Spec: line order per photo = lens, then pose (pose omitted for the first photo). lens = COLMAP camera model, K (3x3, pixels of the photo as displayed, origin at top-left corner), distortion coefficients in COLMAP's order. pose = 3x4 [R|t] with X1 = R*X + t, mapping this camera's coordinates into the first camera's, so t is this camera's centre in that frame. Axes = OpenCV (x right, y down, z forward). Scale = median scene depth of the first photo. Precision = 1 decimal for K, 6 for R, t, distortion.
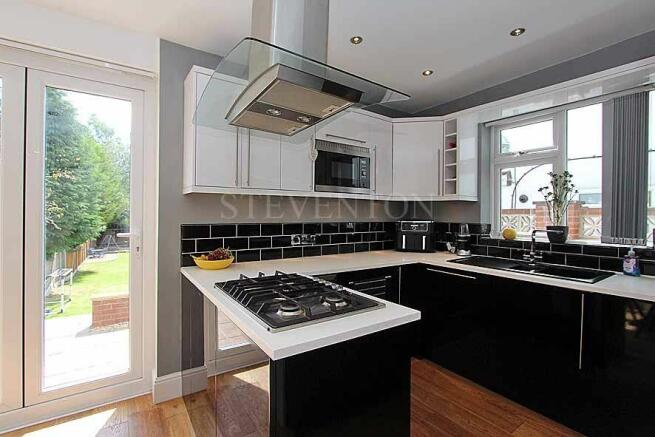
lens RADIAL K [[303.9, 0, 326.3], [0, 303.9, 218.5], [0, 0, 1]] dist [0.000208, 0.000044]
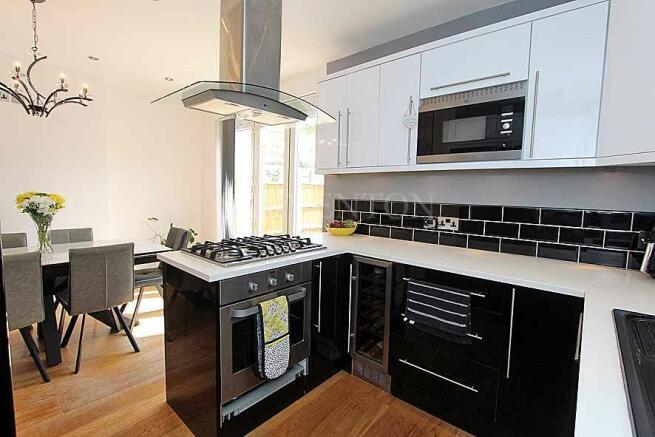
lens RADIAL K [[303.9, 0, 326.6], [0, 303.9, 215.5], [0, 0, 1]] dist [0.000208, 0.000044]
pose [[0.255793, 0.074781, -0.963835, 0.704044], [-0.031509, 0.997119, 0.069002, 0.001095], [0.966218, 0.012720, 0.257413, 0.541070]]
